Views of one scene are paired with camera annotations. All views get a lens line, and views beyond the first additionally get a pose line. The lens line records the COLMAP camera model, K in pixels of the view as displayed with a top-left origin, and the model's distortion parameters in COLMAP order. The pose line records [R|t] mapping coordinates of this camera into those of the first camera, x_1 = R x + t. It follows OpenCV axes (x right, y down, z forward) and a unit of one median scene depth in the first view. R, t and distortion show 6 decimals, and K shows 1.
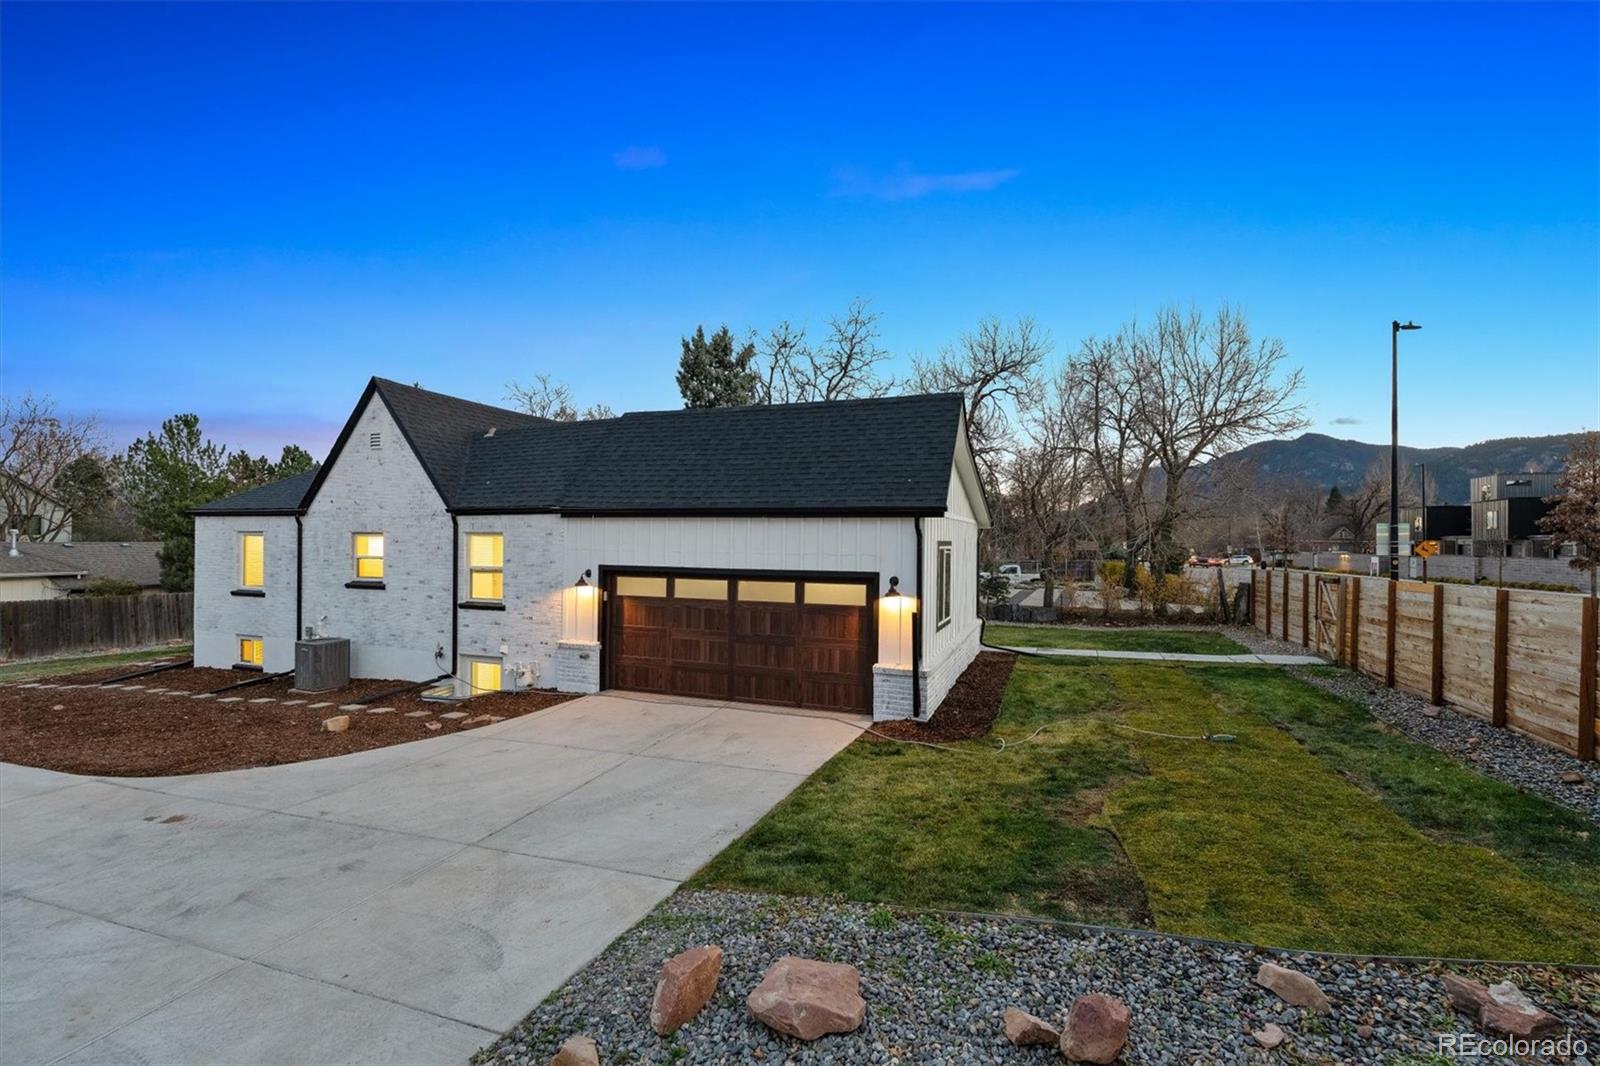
lens RADIAL K [[705.9, 0, 800.0], [0, 705.9, 533.0], [0, 0, 1]] dist [-0.008209, 0.000168]
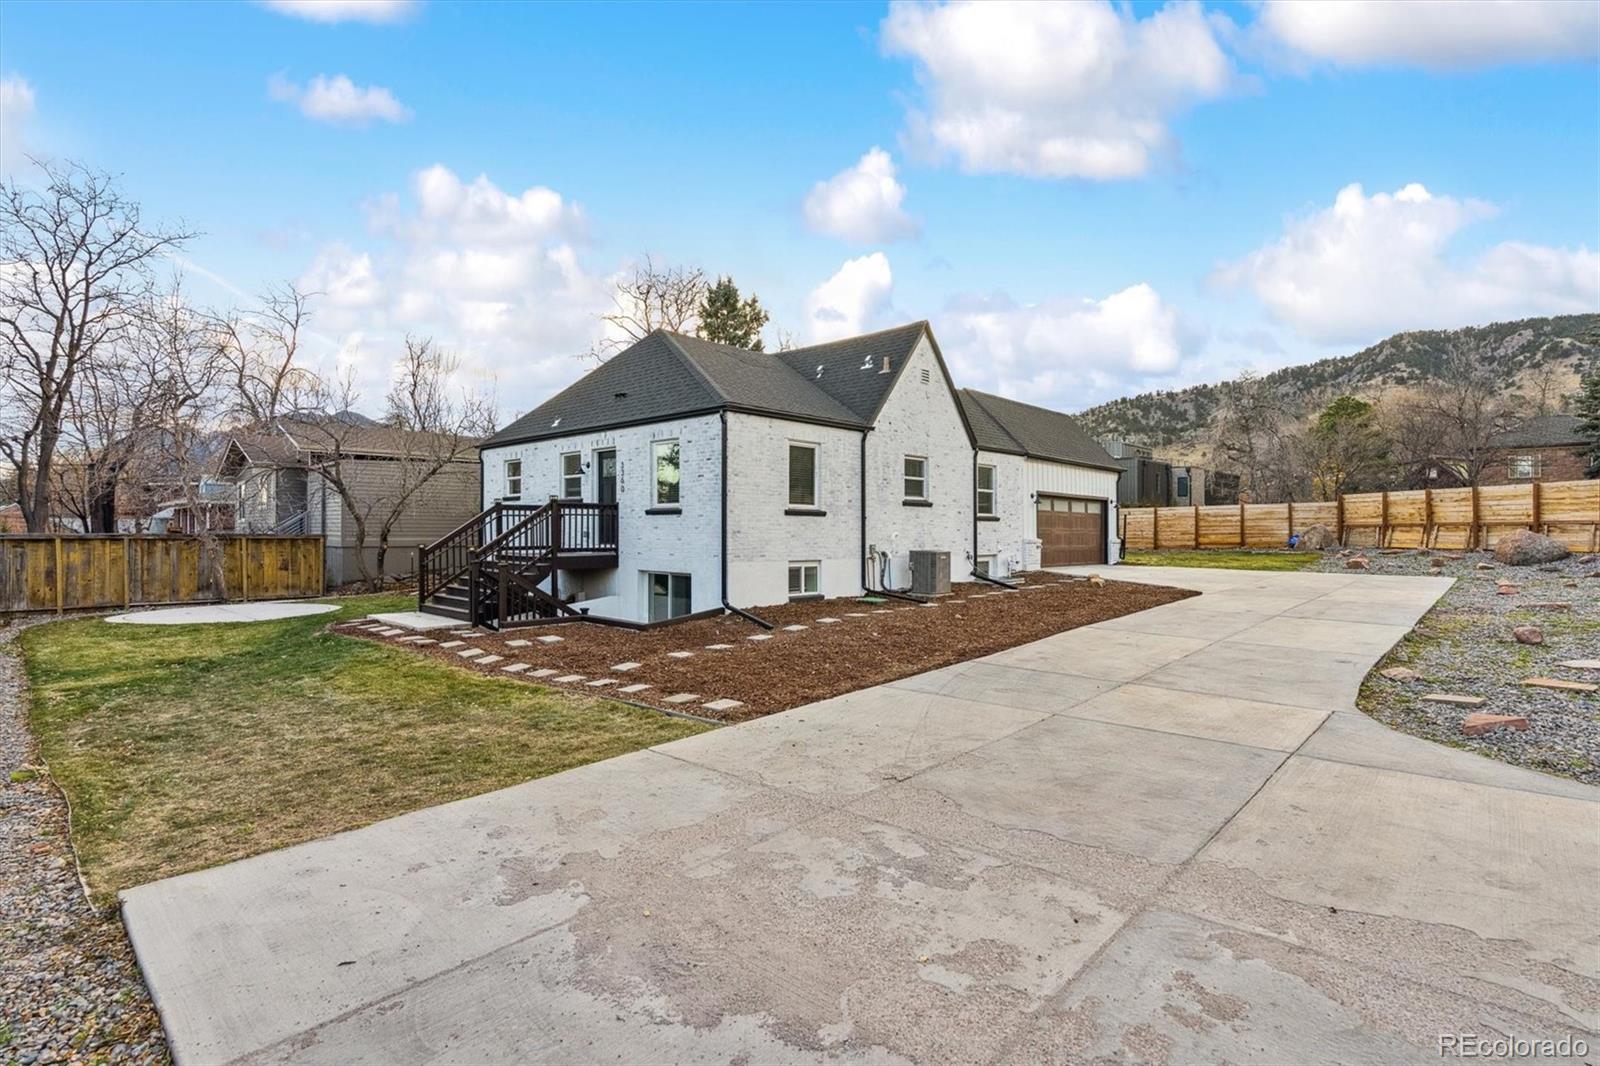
lens RADIAL K [[773.7, 0, 800.0], [0, 773.7, 533.0], [0, 0, 1]] dist [-0.005127, -0.000248]
pose [[0.394636, -0.008748, 0.918796, -2.104742], [-0.017359, 0.999705, 0.016975, 0.120305], [-0.918674, -0.022648, 0.394367, 0.793764]]
